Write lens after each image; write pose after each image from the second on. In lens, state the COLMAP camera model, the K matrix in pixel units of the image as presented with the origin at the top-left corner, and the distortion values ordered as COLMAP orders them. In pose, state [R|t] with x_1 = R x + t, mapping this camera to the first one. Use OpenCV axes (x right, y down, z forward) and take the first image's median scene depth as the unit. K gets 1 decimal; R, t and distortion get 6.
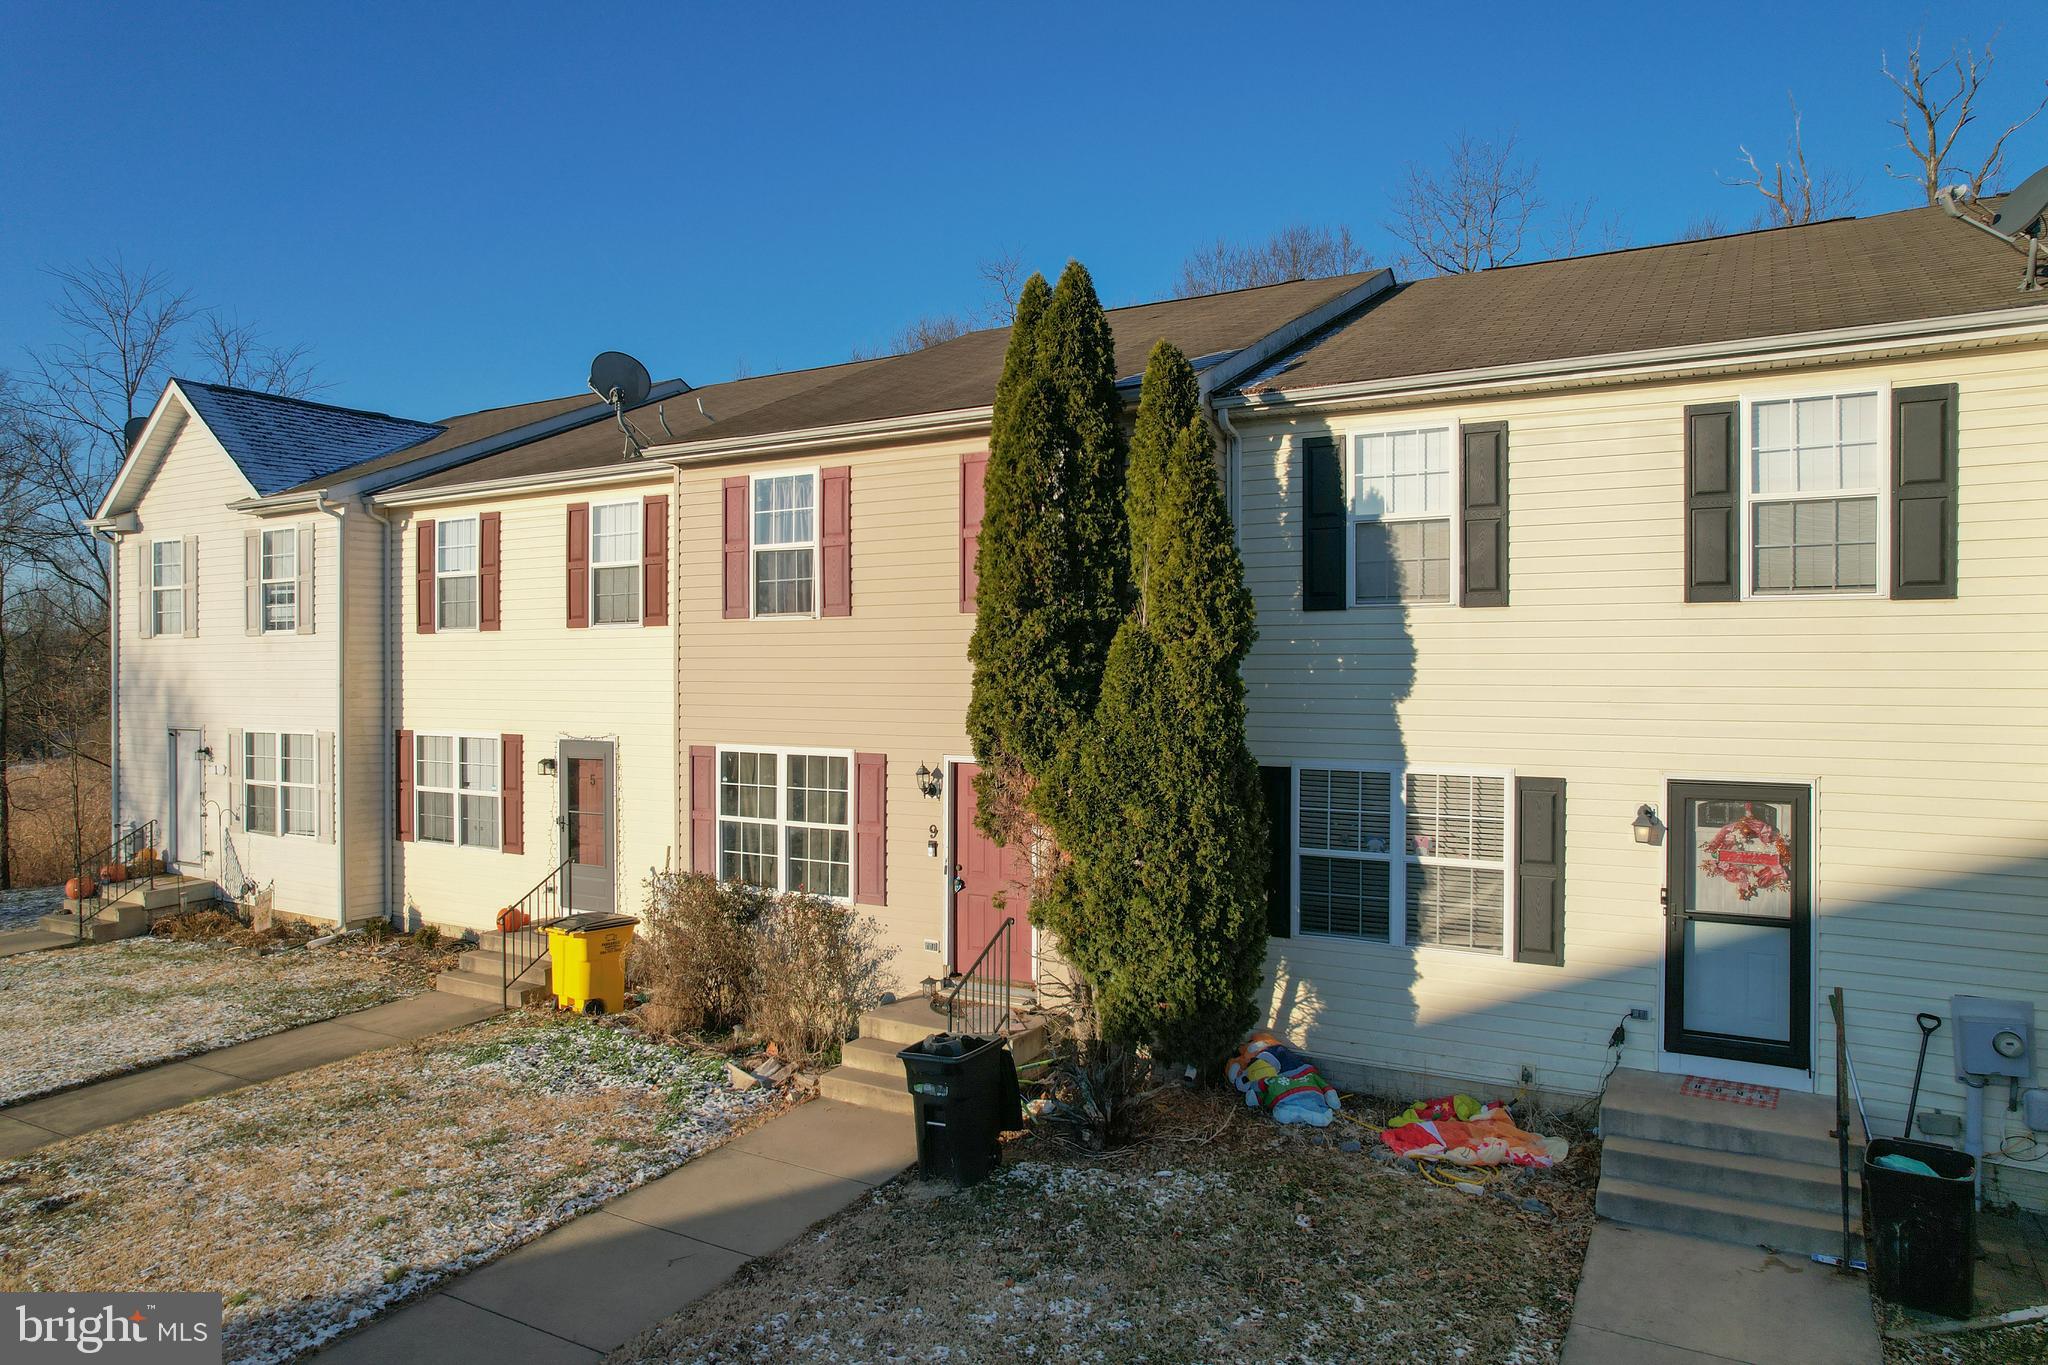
lens RADIAL K [[1310.4, 0, 1025.2], [0, 1310.4, 671.6], [0, 0, 1]] dist [-0.073853, 0.064320]
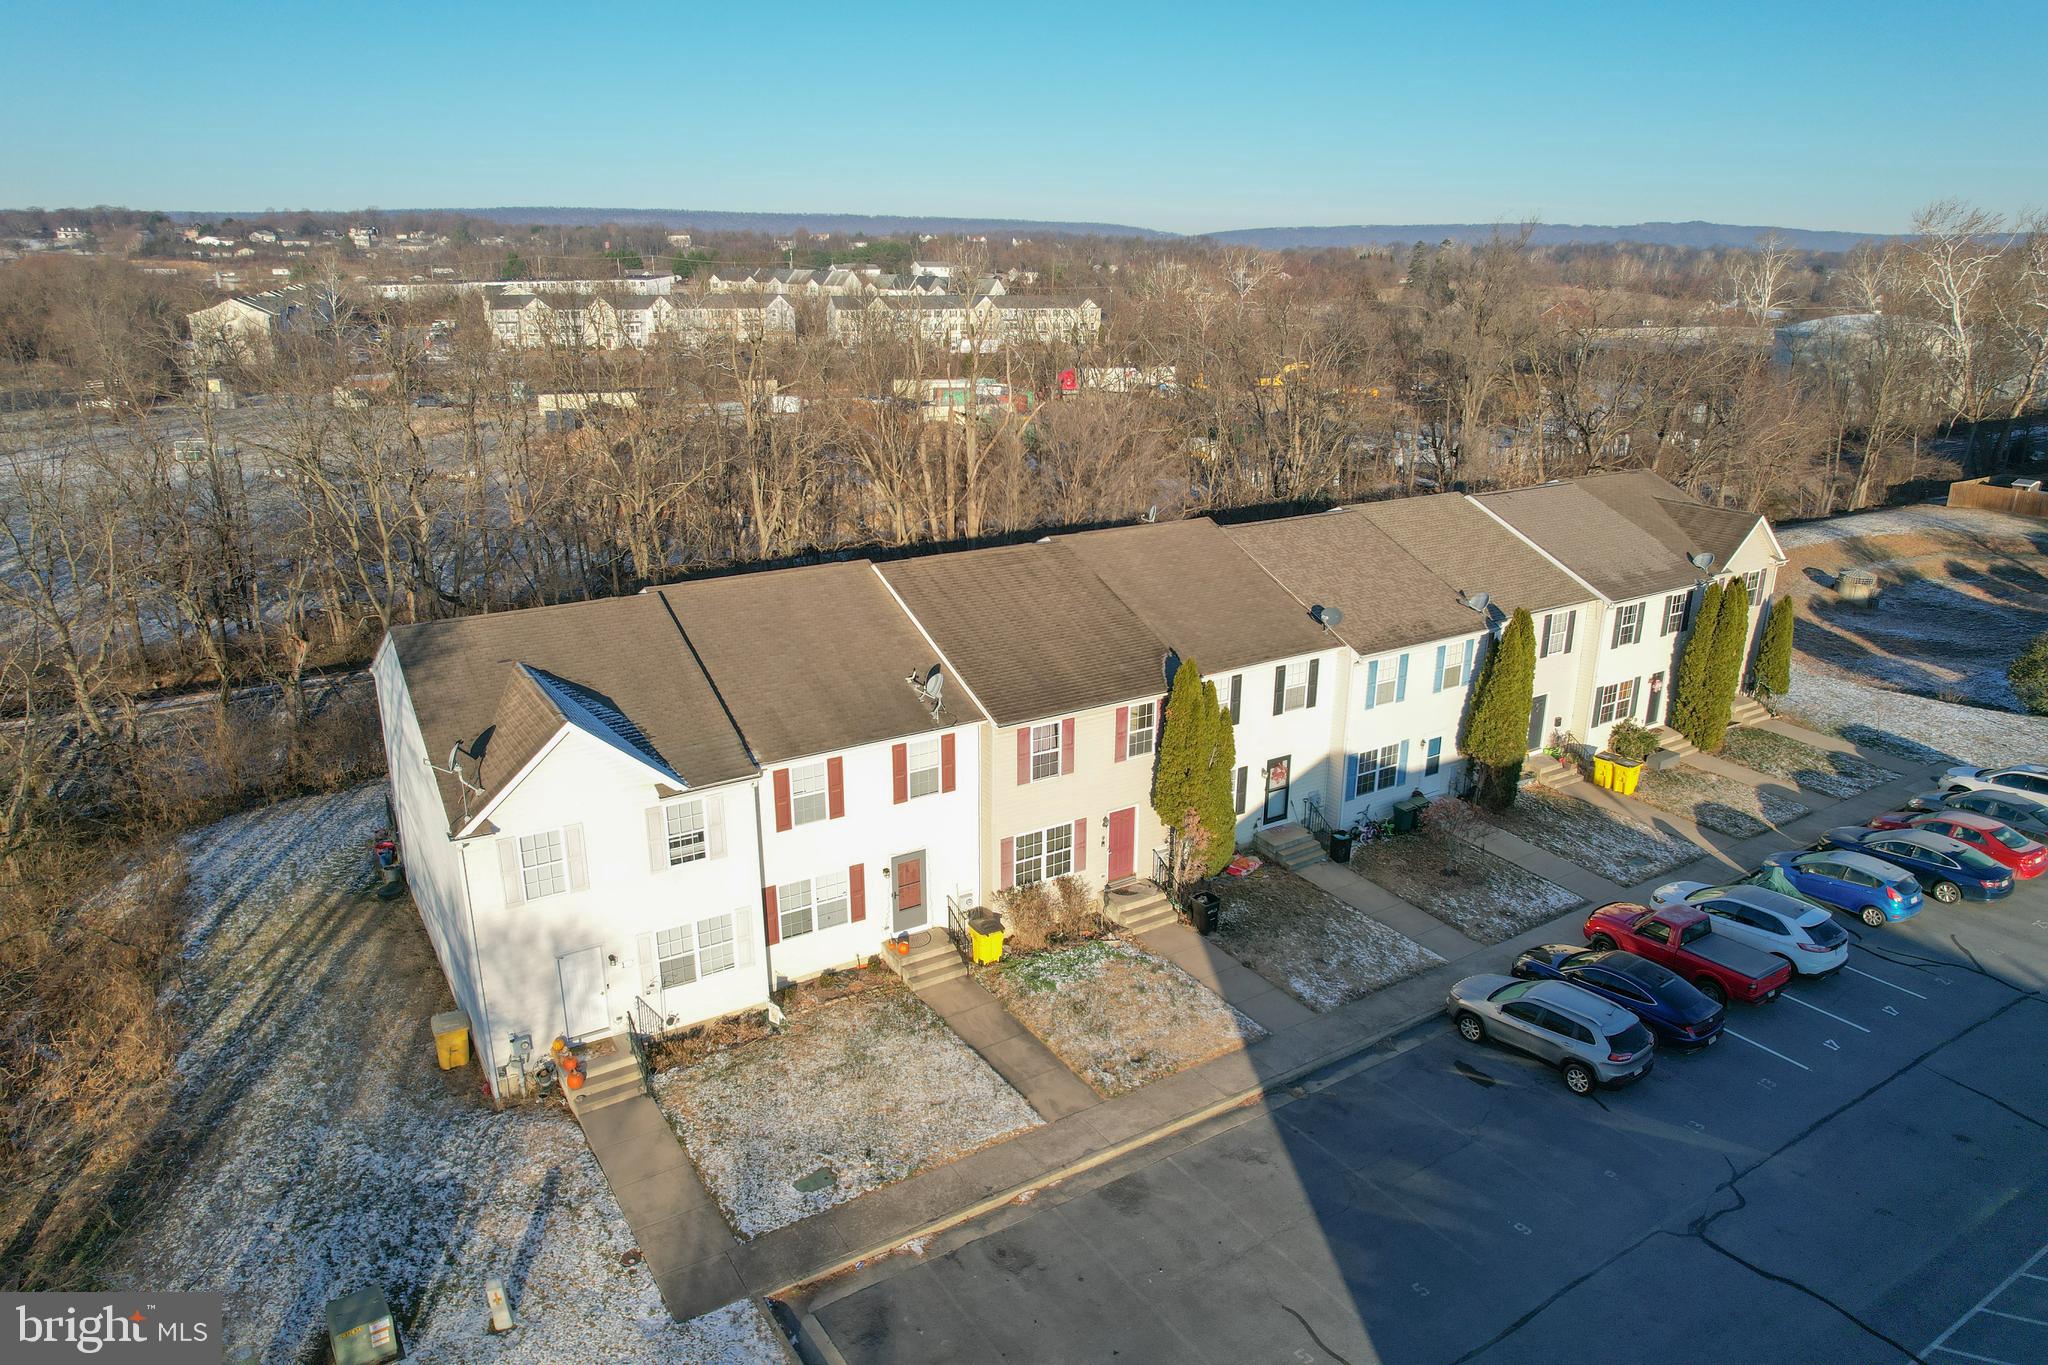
lens RADIAL K [[1310.4, 0, 1025.2], [0, 1310.4, 671.6], [0, 0, 1]] dist [-0.073853, 0.064320]
pose [[0.456728, -0.265715, 0.848996, -2.665333], [-0.006696, 0.953297, 0.301961, -1.163804], [-0.889581, -0.143600, 0.433618, -0.006353]]
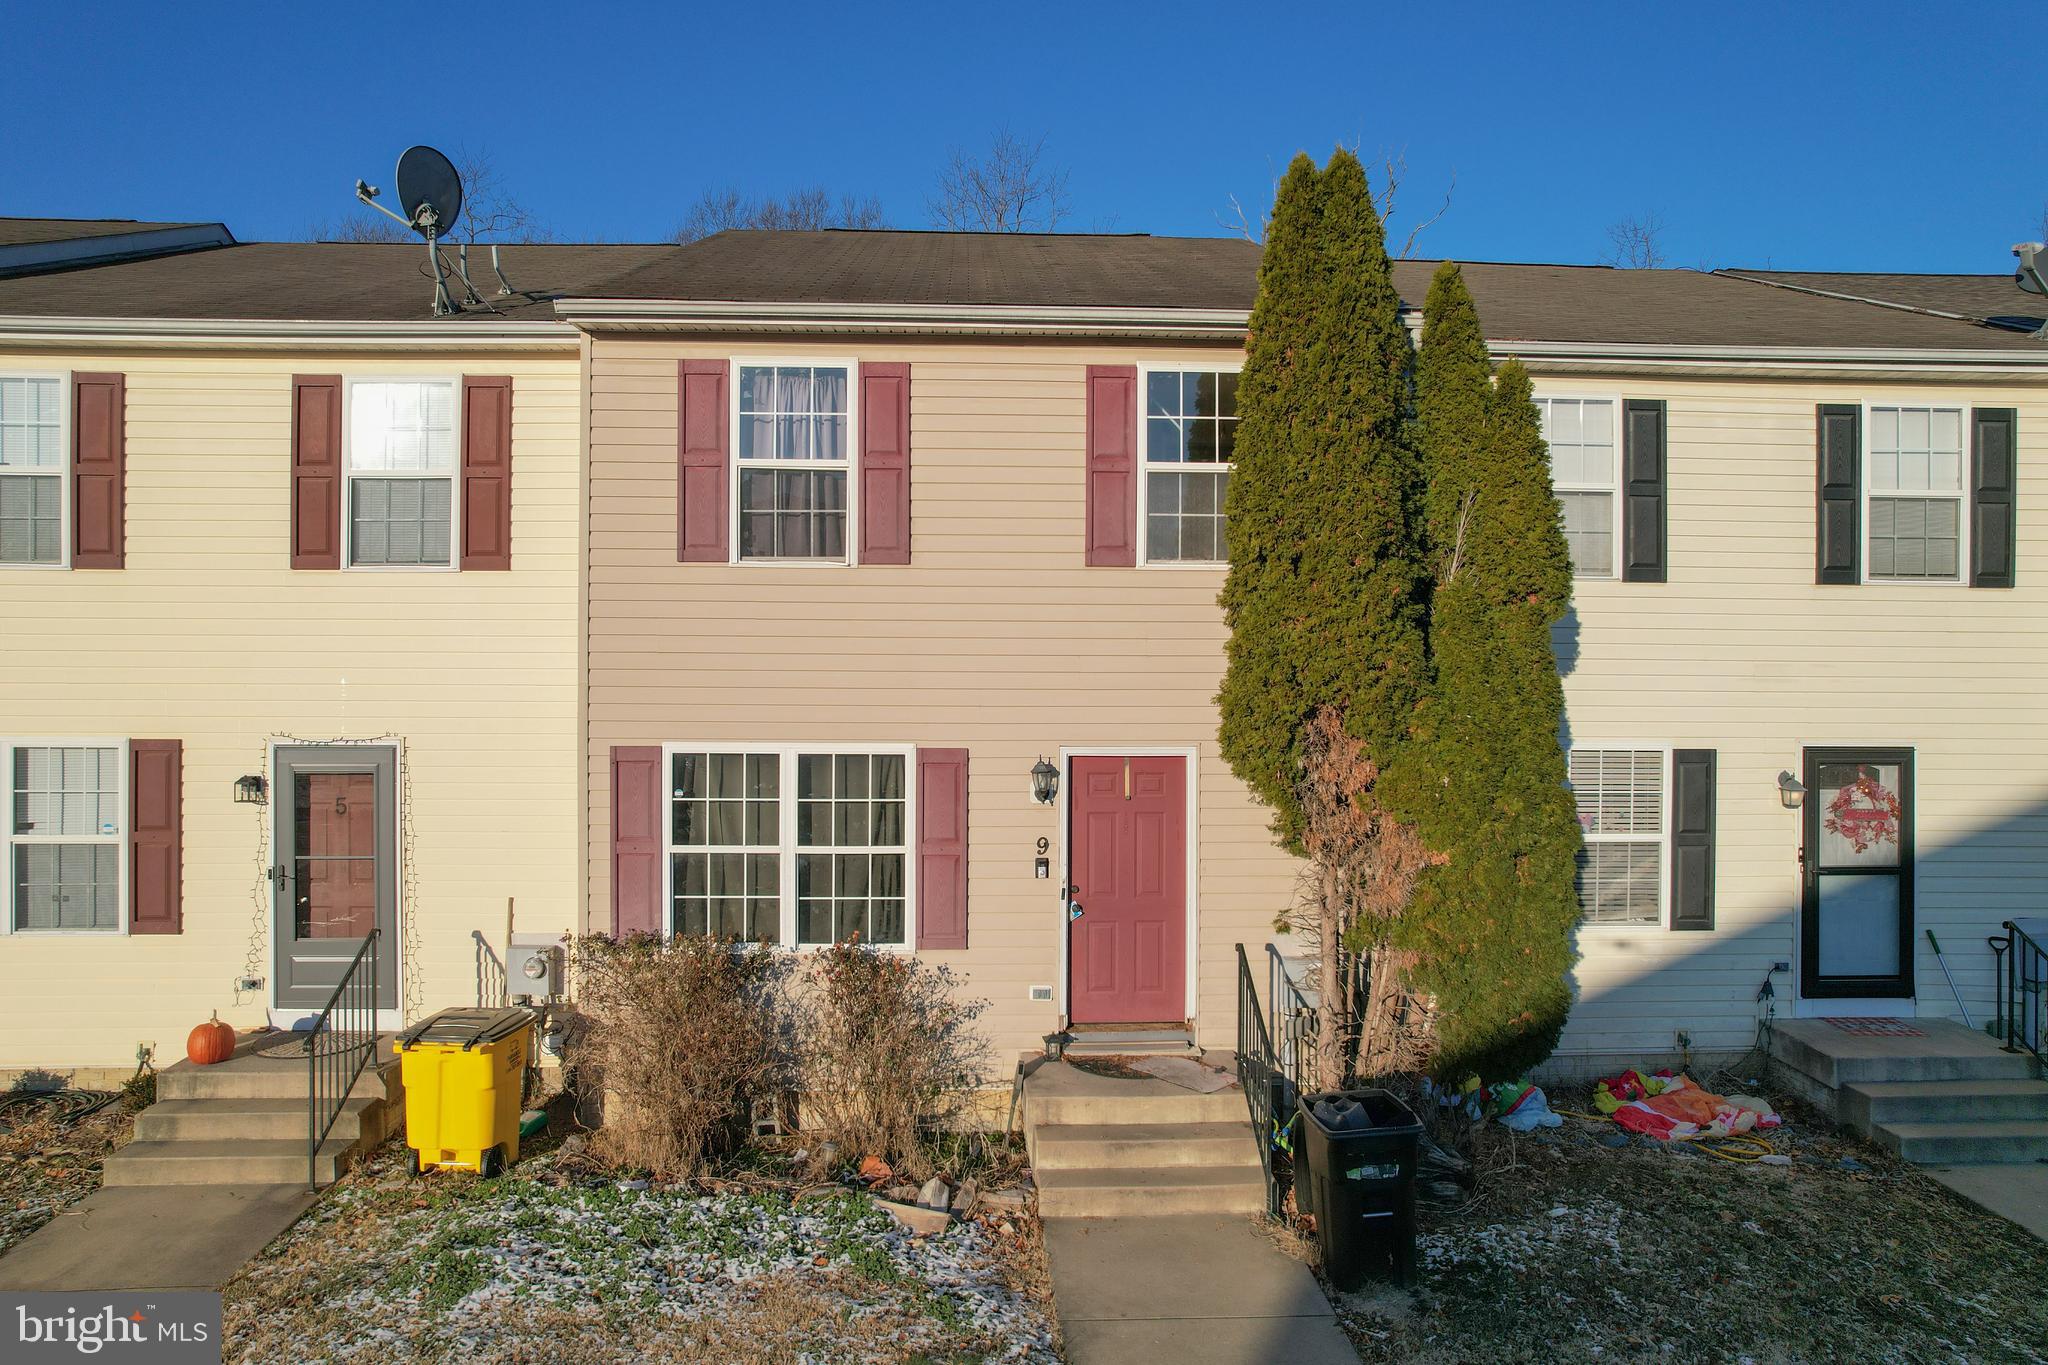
lens RADIAL K [[1310.4, 0, 1025.2], [0, 1310.4, 671.6], [0, 0, 1]] dist [-0.073853, 0.064320]
pose [[0.838695, 0.004915, 0.544579, -0.555964], [-0.005253, 0.999986, -0.000934, 0.021681], [-0.544575, -0.002077, 0.838709, 0.391814]]
